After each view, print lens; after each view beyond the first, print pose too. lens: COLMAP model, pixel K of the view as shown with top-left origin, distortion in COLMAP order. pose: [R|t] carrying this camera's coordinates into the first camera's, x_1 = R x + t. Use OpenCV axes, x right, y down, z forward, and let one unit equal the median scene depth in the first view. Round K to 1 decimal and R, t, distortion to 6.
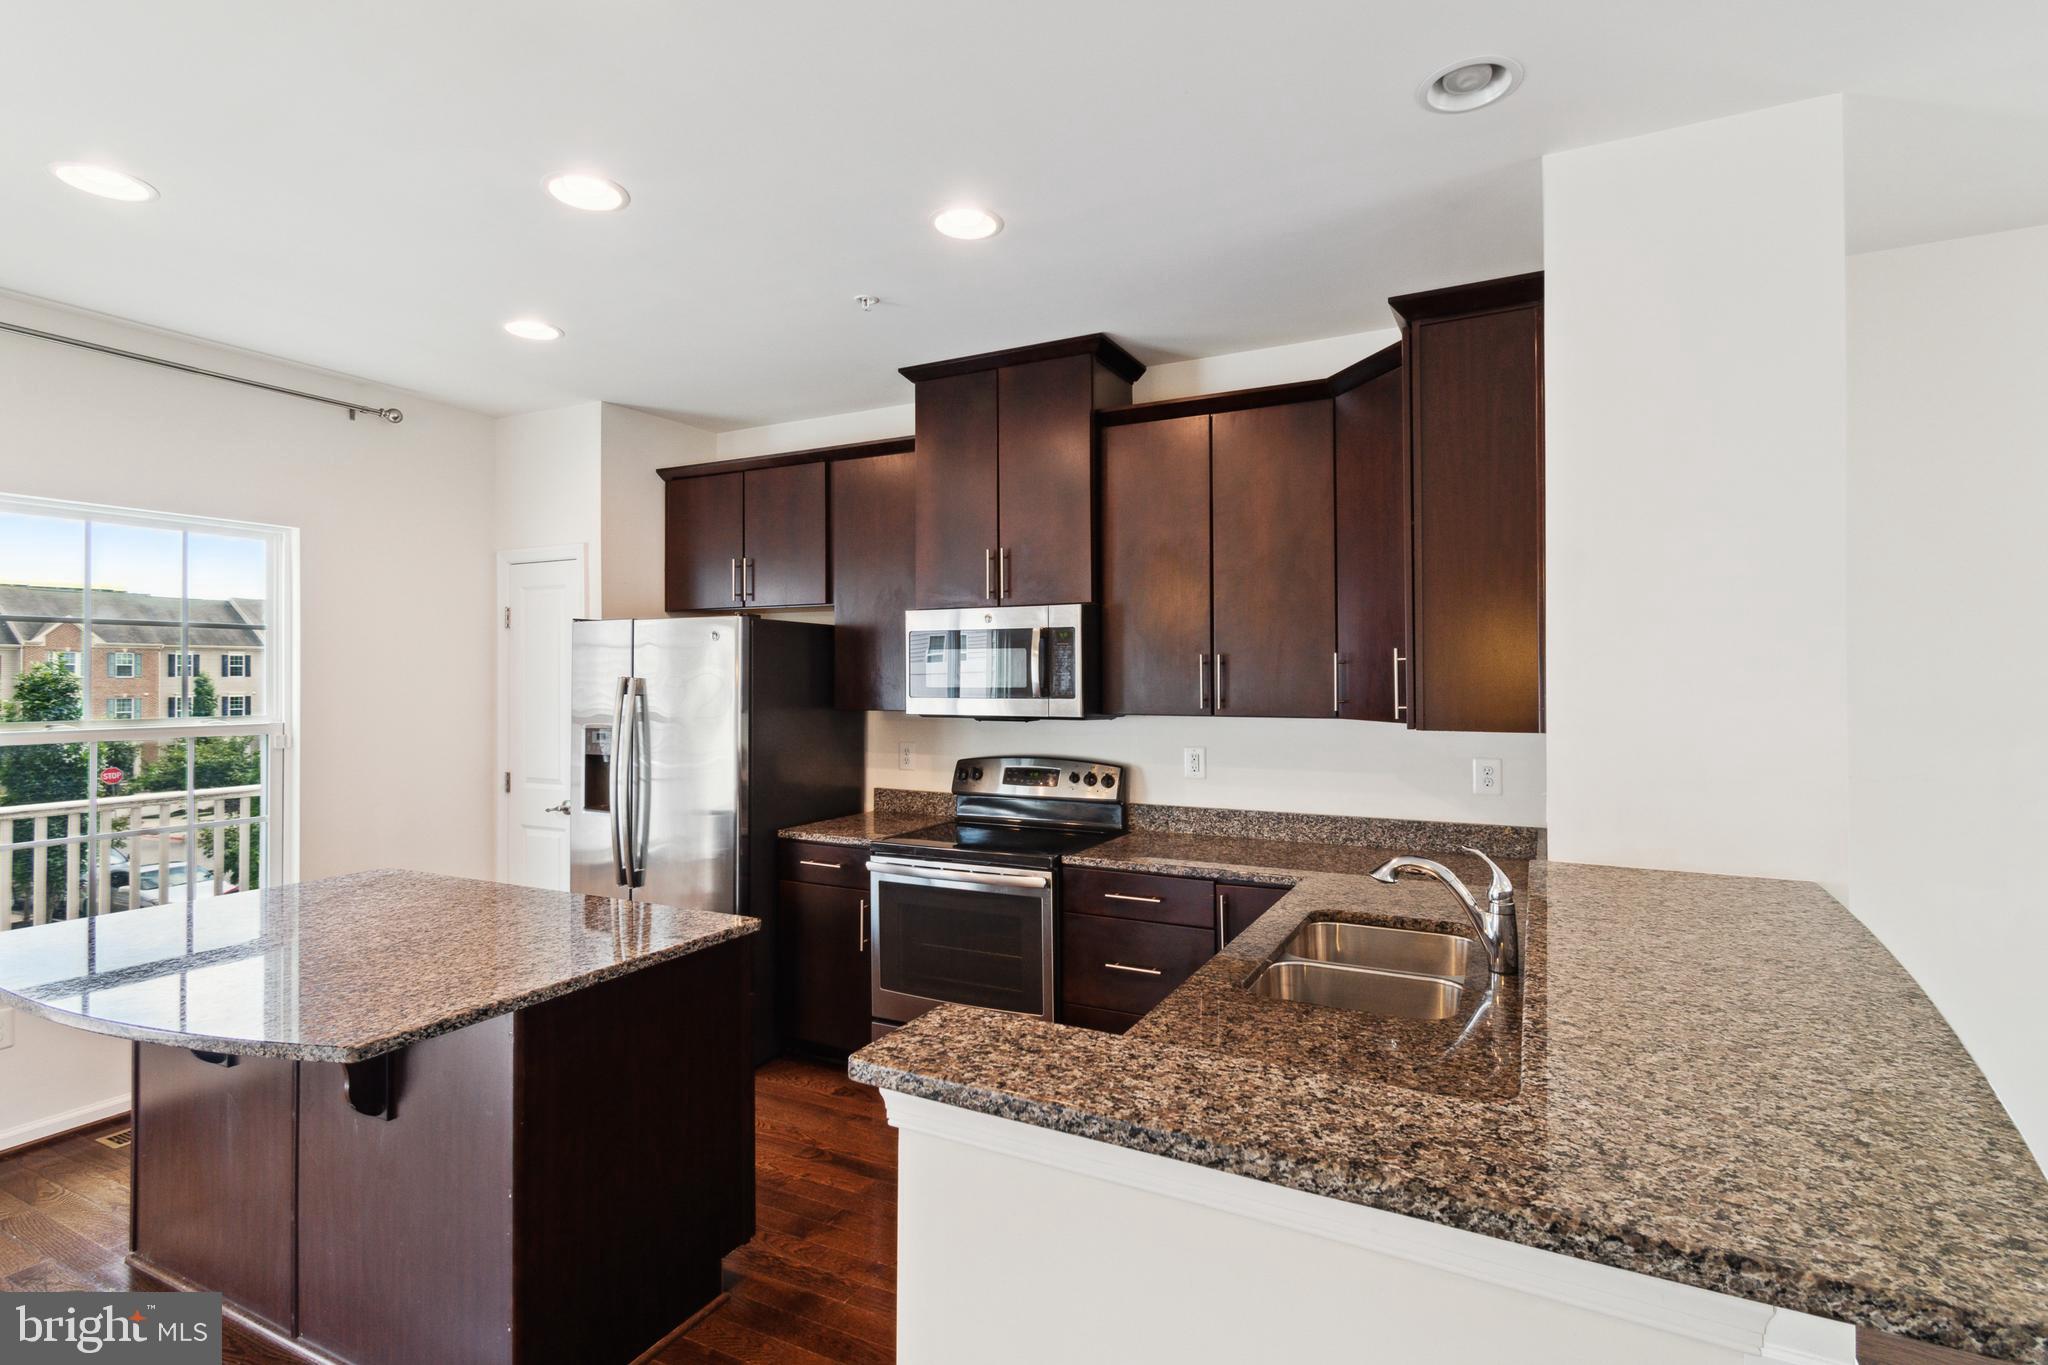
lens RADIAL K [[951.0, 0, 1057.6], [0, 951.0, 672.7], [0, 0, 1]] dist [0.001611, 0.000143]
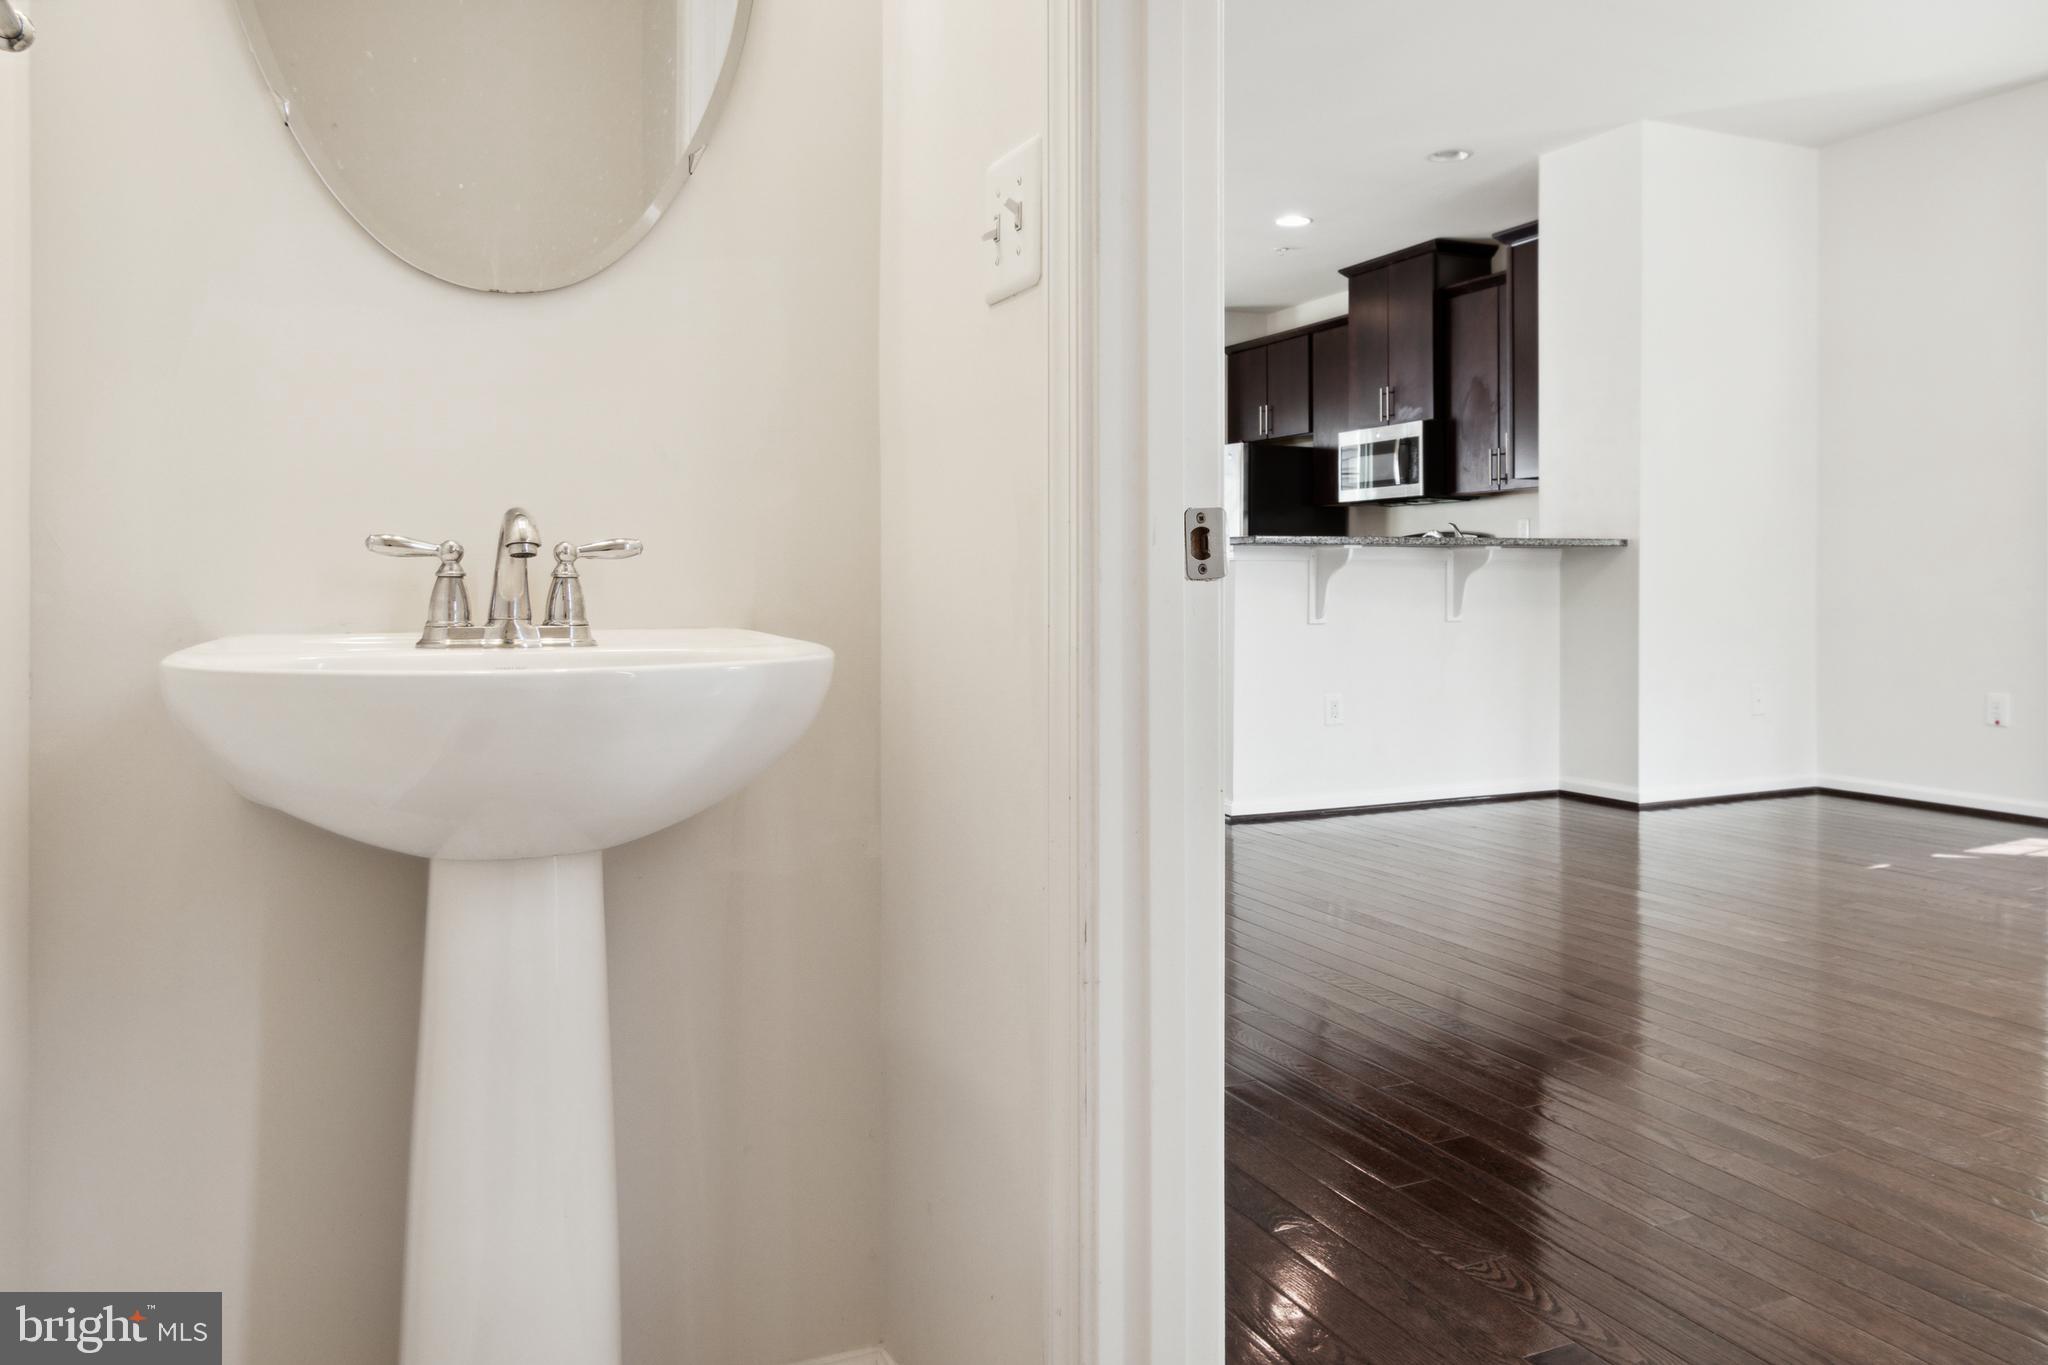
lens RADIAL K [[1410.3, 0, 1023.9], [0, 1410.3, 594.5], [0, 0, 1]] dist [0.048211, -0.131040]
pose [[0.762236, 0.011572, -0.647196, 0.933327], [0.005084, 0.999702, 0.023863, 0.137188], [0.647280, -0.021480, 0.761950, -1.055711]]
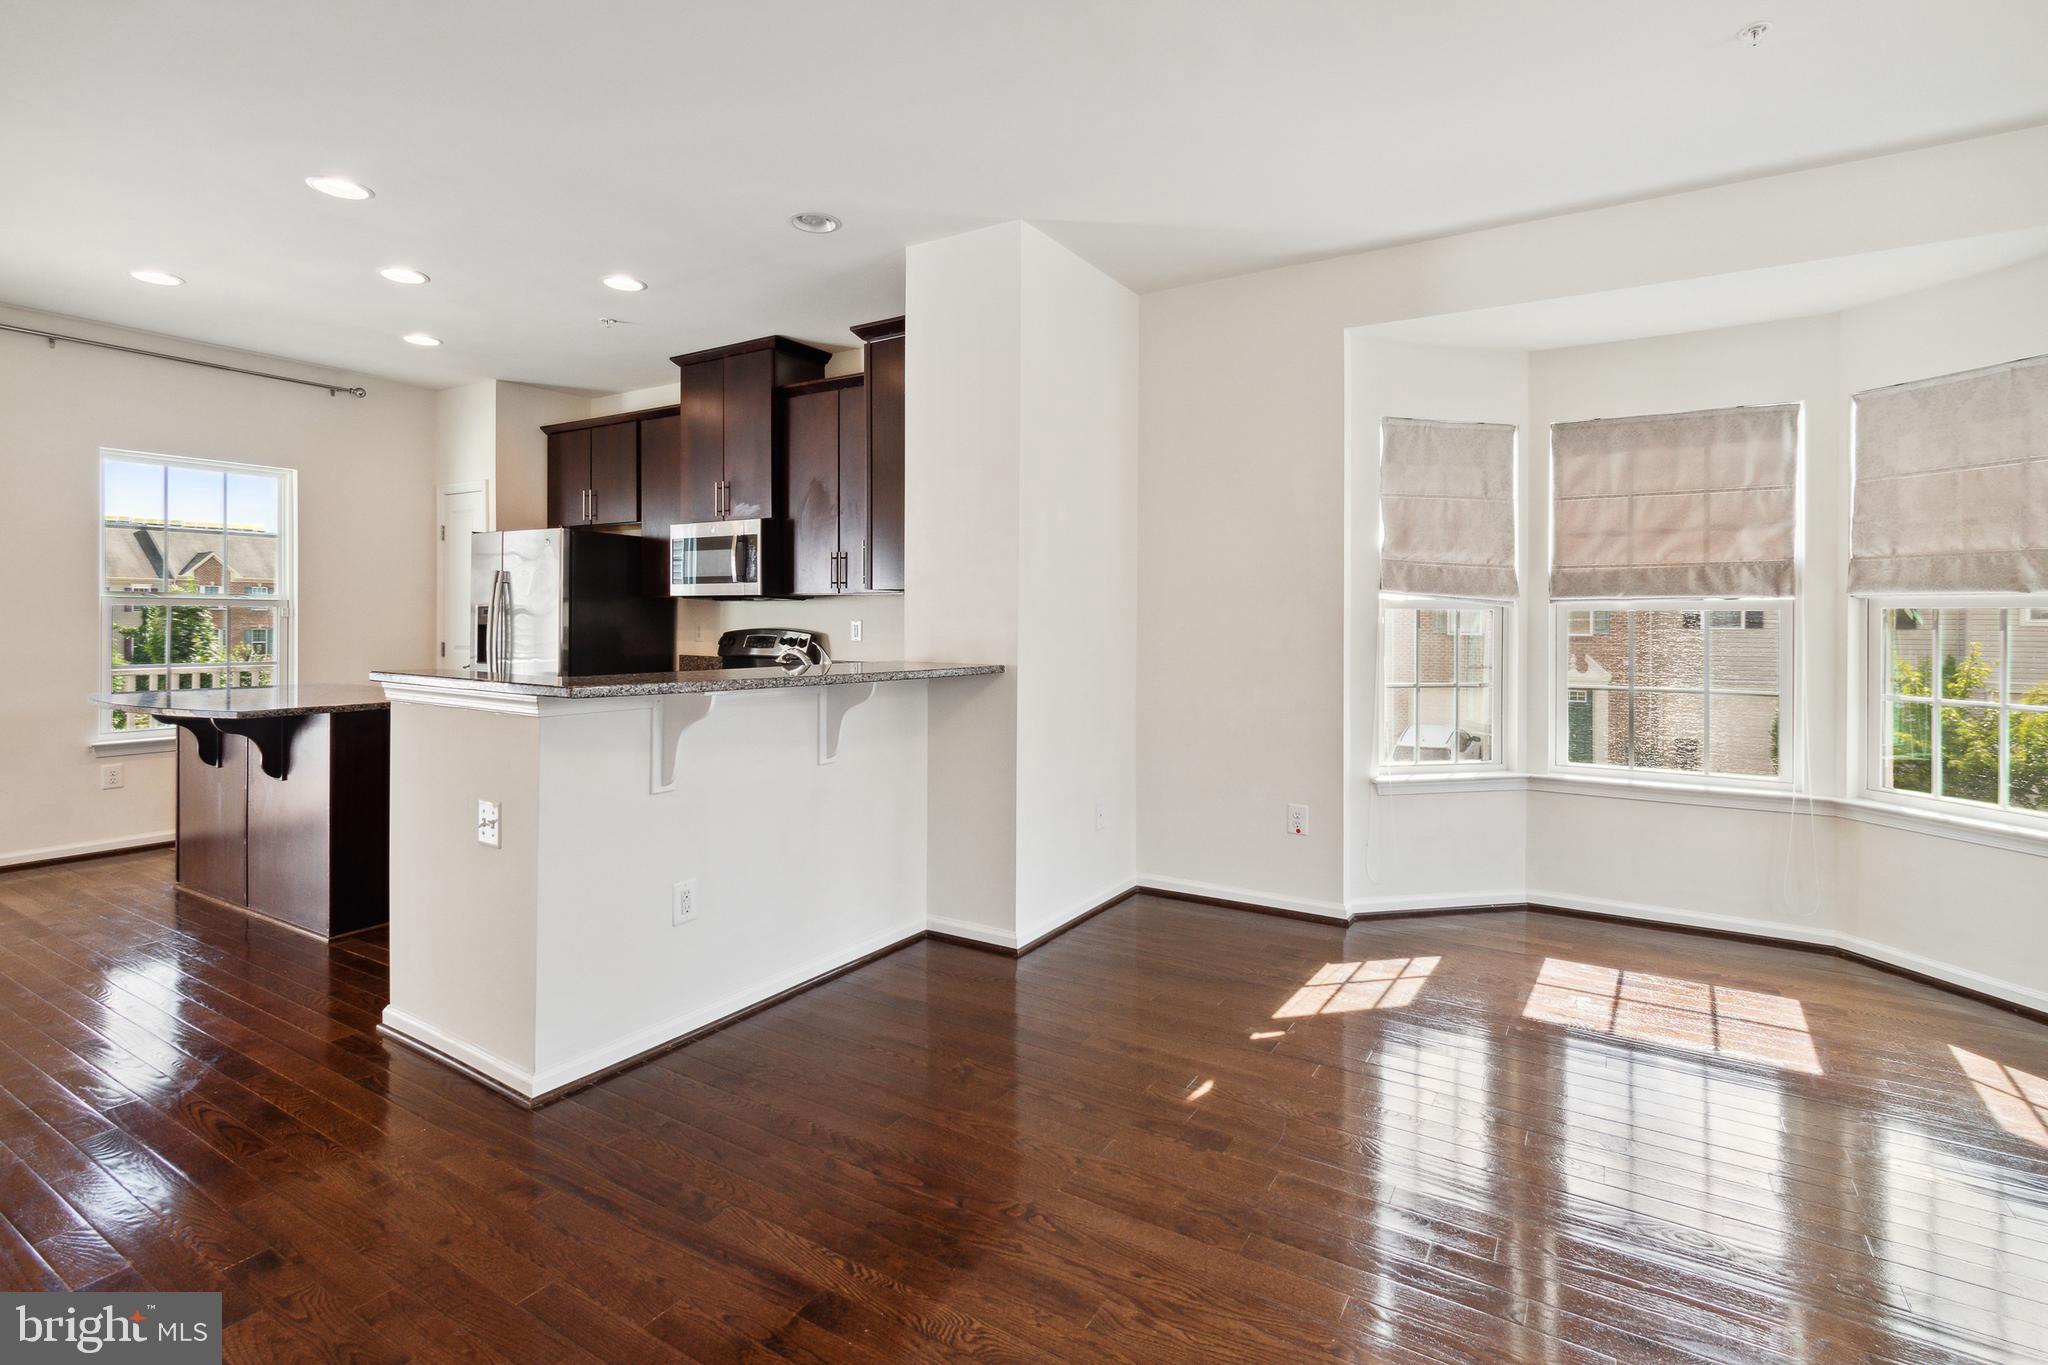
lens RADIAL K [[984.0, 0, 1028.5], [0, 984.0, 621.8], [0, 0, 1]] dist [-0.000962, -0.000007]
pose [[0.993535, 0.011128, -0.112982, 0.572533], [-0.009917, 0.999887, 0.011278, 0.062634], [0.113095, -0.010084, 0.993533, -0.446413]]
